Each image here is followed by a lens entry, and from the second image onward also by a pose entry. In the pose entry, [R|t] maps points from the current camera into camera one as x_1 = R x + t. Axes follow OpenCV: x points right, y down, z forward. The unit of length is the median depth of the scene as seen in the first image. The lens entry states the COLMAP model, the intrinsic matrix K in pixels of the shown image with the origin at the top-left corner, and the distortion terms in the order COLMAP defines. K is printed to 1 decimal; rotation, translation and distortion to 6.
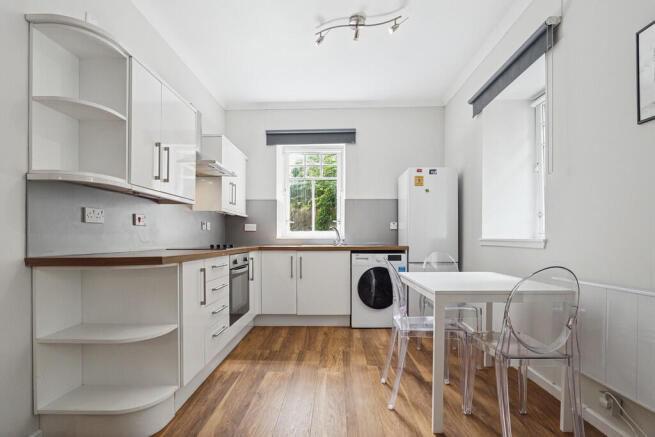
lens RADIAL K [[308.1, 0, 327.2], [0, 308.1, 239.7], [0, 0, 1]] dist [-0.015919, 0.000864]
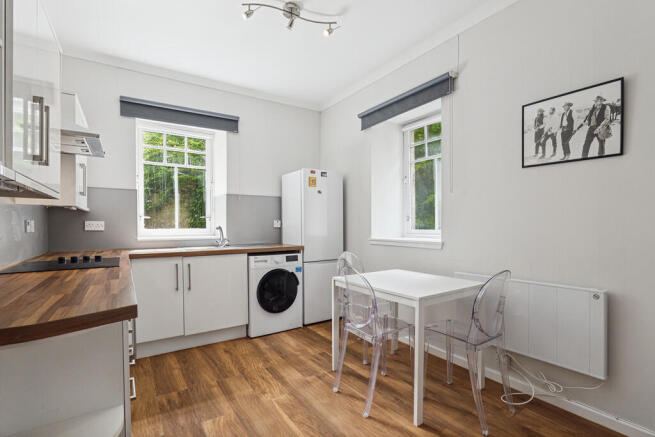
lens RADIAL K [[306.5, 0, 324.1], [0, 306.5, 229.5], [0, 0, 1]] dist [-0.016666, 0.000194]
pose [[0.823516, -0.009946, 0.567206, -0.267365], [0.006170, 0.999944, 0.008577, -0.043529], [-0.567260, -0.003563, 0.823531, 0.142811]]
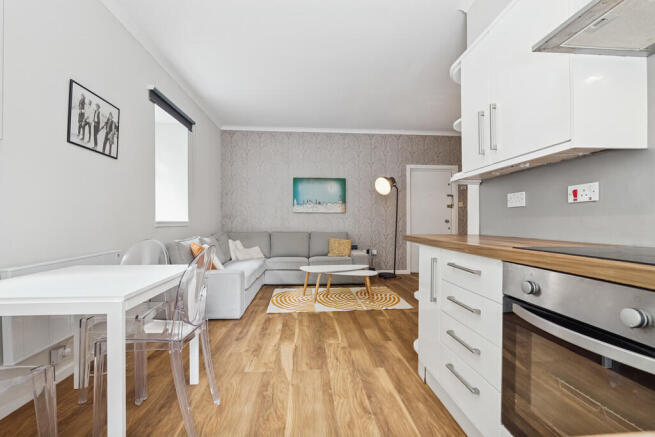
lens RADIAL K [[306.5, 0, 324.1], [0, 306.5, 229.5], [0, 0, 1]] dist [-0.016666, 0.000194]
pose [[-0.995848, 0.000656, -0.091028, -0.019079], [-0.002189, 0.999512, 0.031154, -0.007078], [0.091004, 0.031224, -0.995361, 1.111722]]
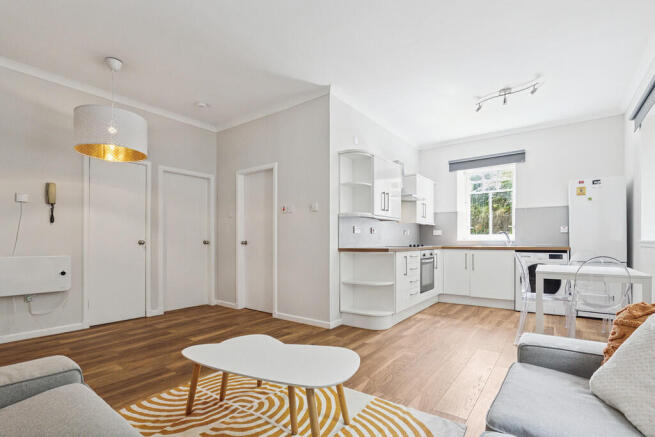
lens RADIAL K [[306.4, 0, 337.9], [0, 306.4, 240.5], [0, 0, 1]] dist [-0.016546, 0.000051]
pose [[0.828430, -0.000176, -0.560093, 0.189516], [-0.002951, 0.999985, -0.004679, 0.003912], [0.560085, 0.005529, 0.828417, -0.492257]]
